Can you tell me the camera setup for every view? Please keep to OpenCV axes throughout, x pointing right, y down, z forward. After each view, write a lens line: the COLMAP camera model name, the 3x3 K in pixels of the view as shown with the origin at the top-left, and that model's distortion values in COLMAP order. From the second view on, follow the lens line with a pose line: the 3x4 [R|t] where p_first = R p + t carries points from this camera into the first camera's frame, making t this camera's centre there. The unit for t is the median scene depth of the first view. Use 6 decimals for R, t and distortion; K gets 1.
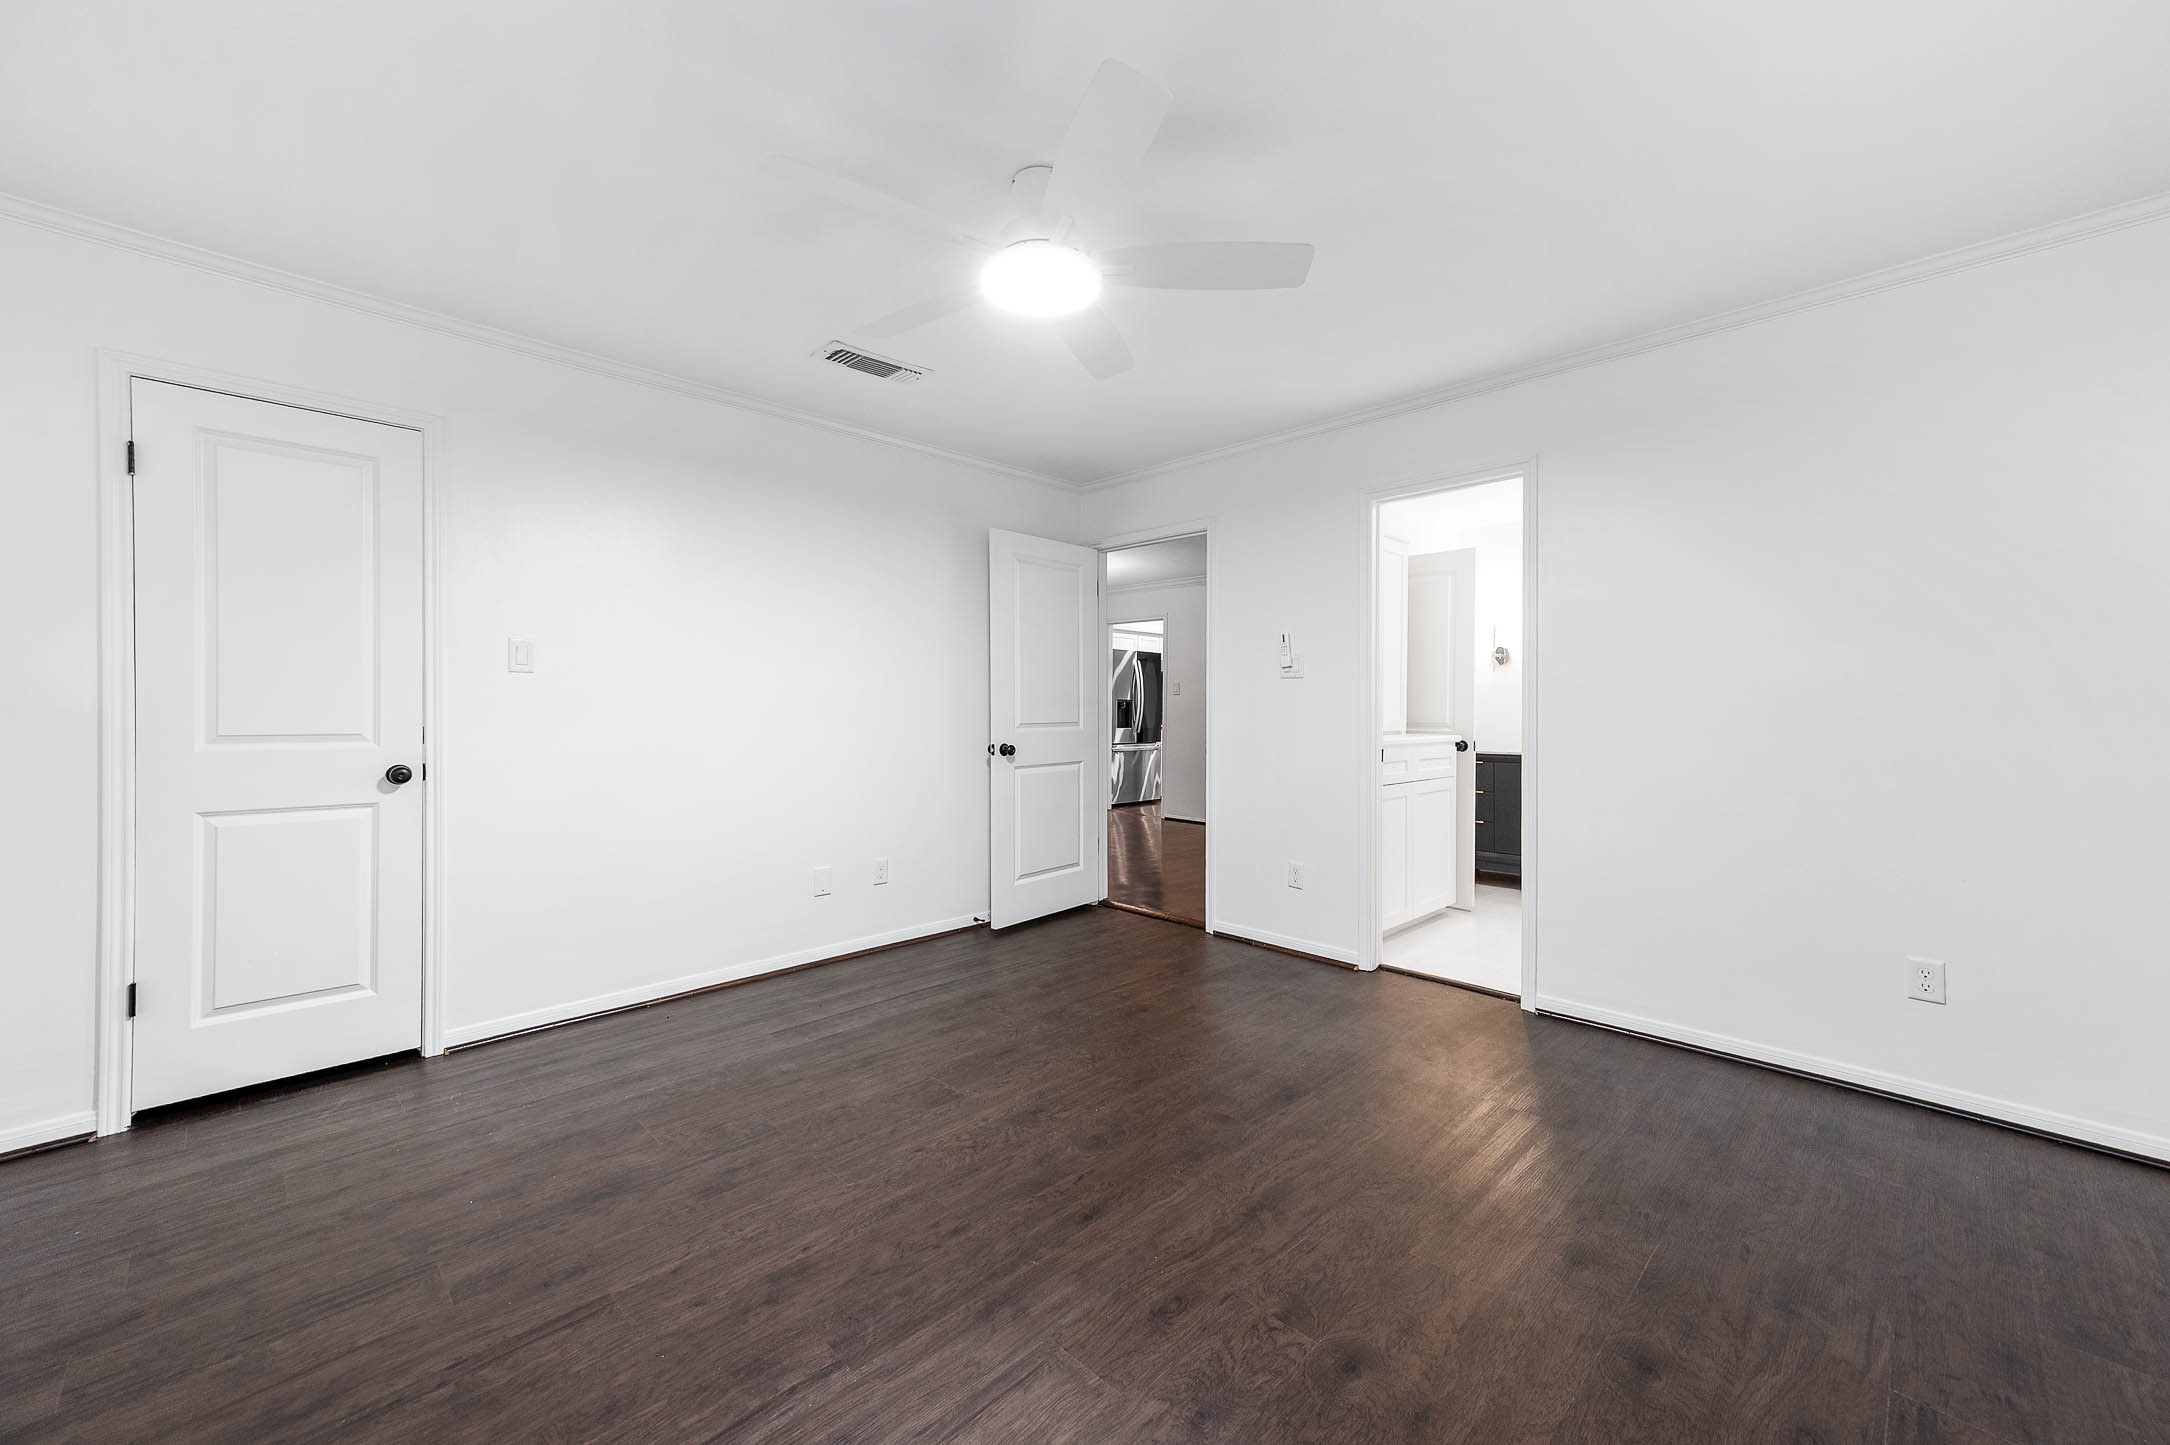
lens RADIAL K [[852.8, 0, 1084.4], [0, 852.8, 707.2], [0, 0, 1]] dist [0.020094, 0.000099]
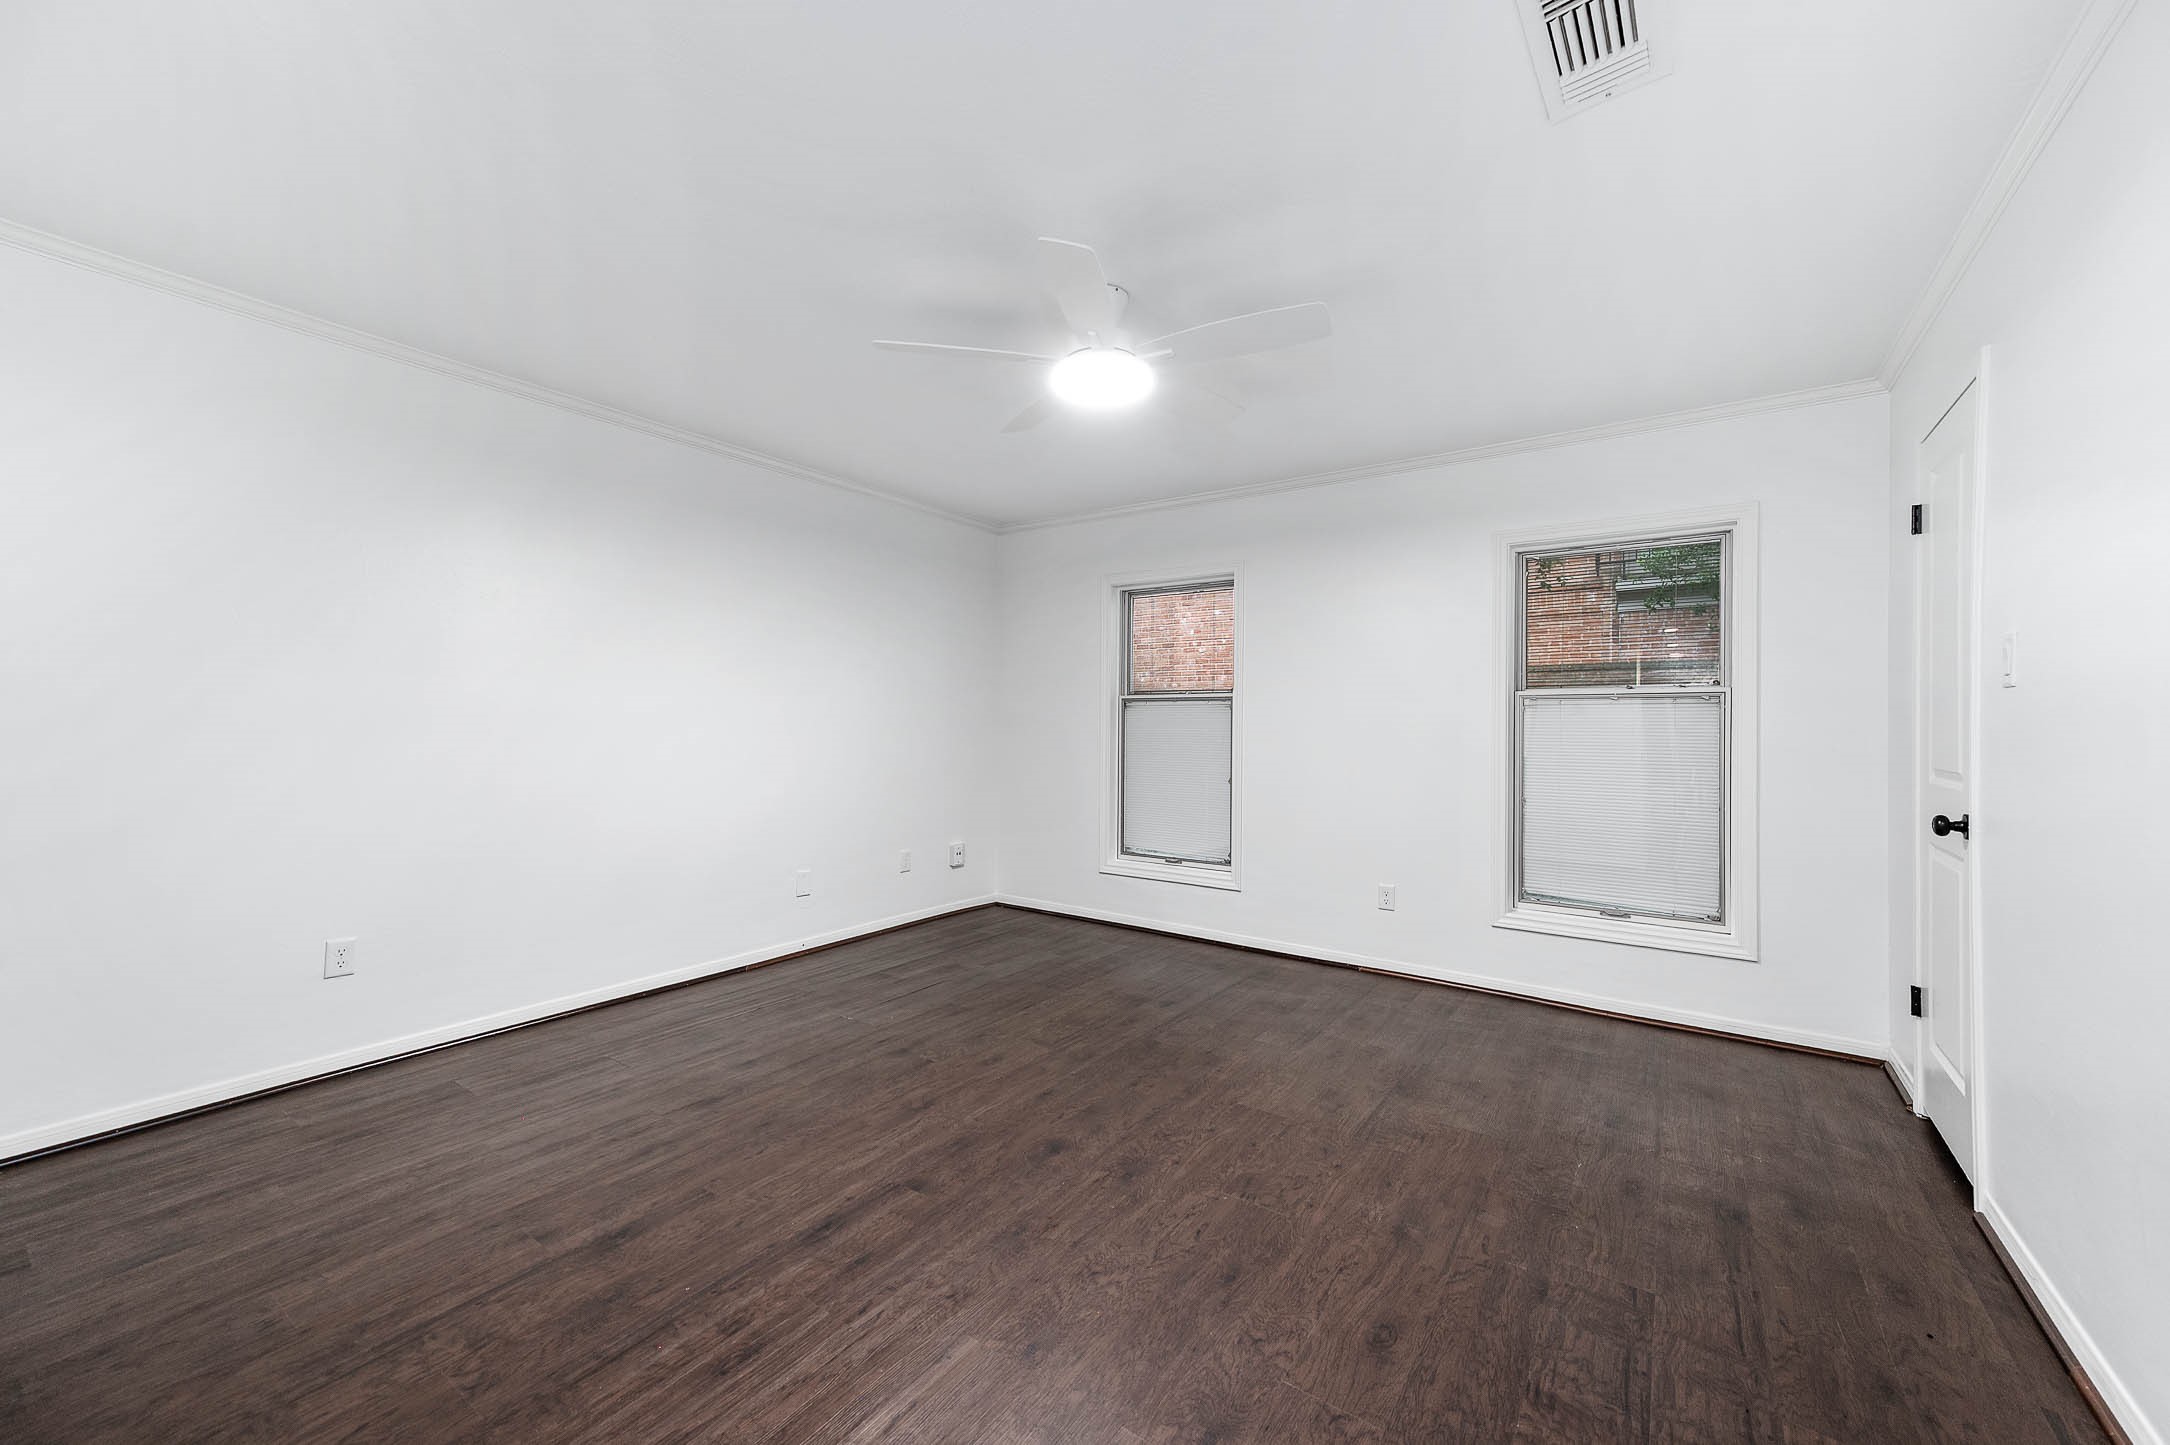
lens RADIAL K [[852.8, 0, 1084.4], [0, 852.8, 723.3], [0, 0, 1]] dist [0.020094, 0.000099]
pose [[-0.984284, 0.008677, -0.176381, 0.161743], [0.007001, 0.999924, 0.010123, -0.021423], [0.176456, 0.008729, -0.984270, 2.084264]]
